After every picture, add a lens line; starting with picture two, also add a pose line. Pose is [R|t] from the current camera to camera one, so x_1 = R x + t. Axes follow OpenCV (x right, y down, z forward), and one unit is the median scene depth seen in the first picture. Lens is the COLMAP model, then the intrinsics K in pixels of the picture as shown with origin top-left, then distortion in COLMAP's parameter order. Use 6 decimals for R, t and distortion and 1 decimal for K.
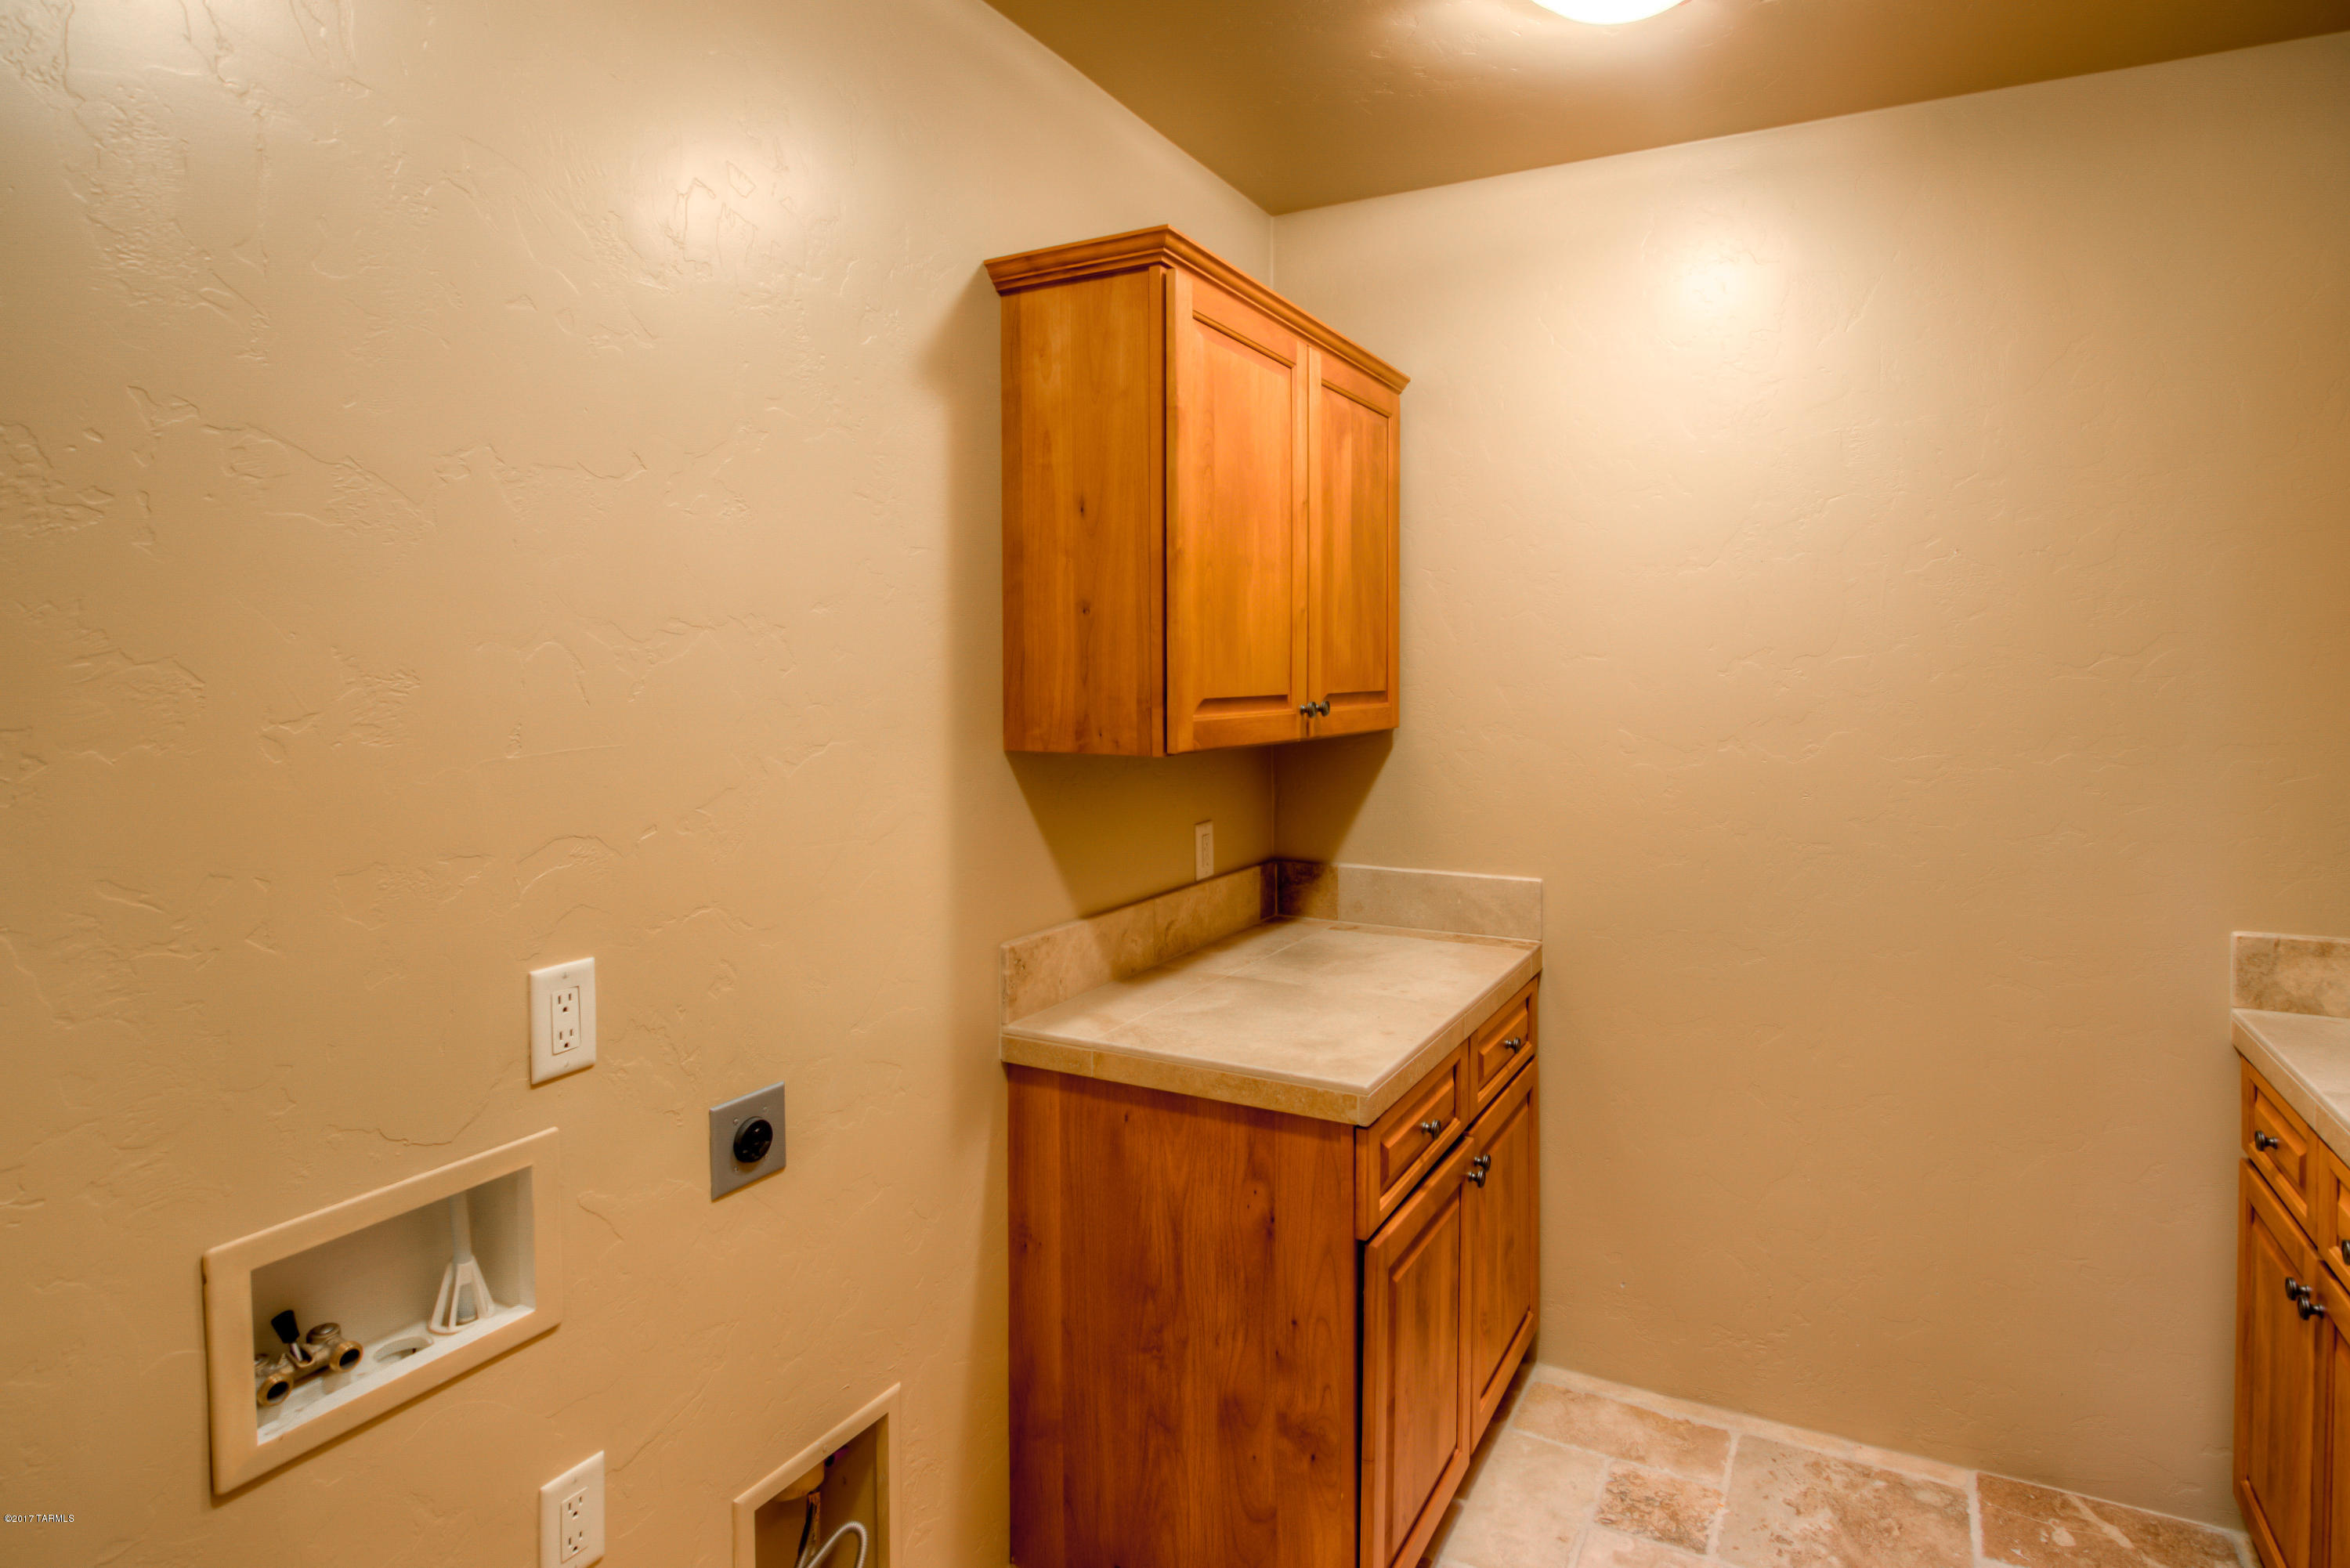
lens RADIAL K [[1291.0, 0, 1175.0], [0, 1291.0, 784.0], [0, 0, 1]] dist [-0.003377, -0.010295]
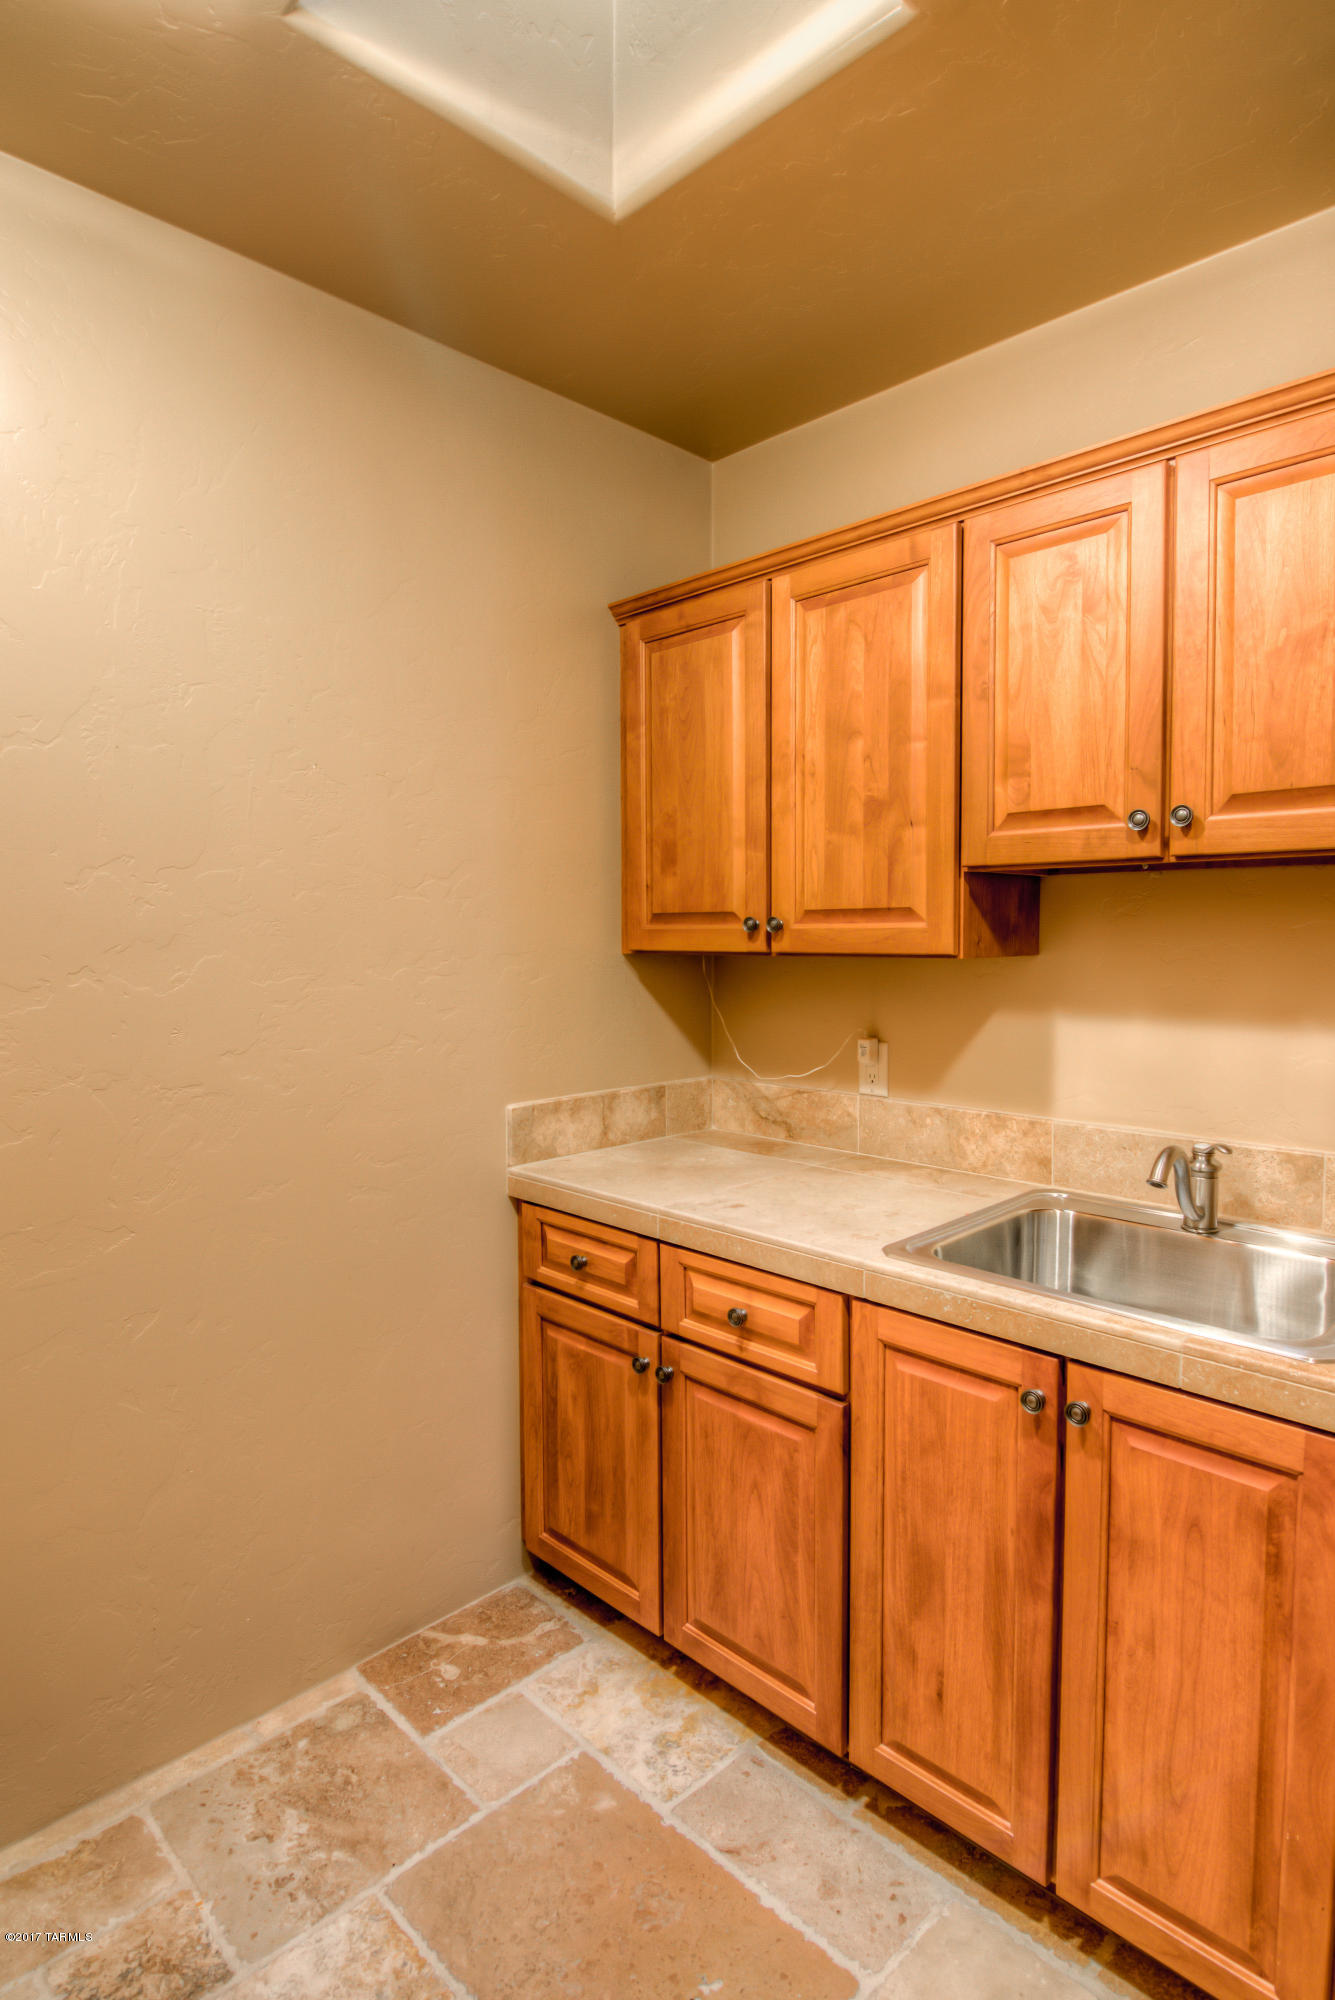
lens RADIAL K [[1098.8, 0, 667.5], [0, 1098.8, 1000.0], [0, 0, 1]] dist [-0.003377, -0.010295]
pose [[0.245812, -0.059051, 0.967517, -0.138517], [0.083337, 0.995734, 0.039600, -0.013459], [-0.965728, 0.070896, 0.249685, 0.508167]]
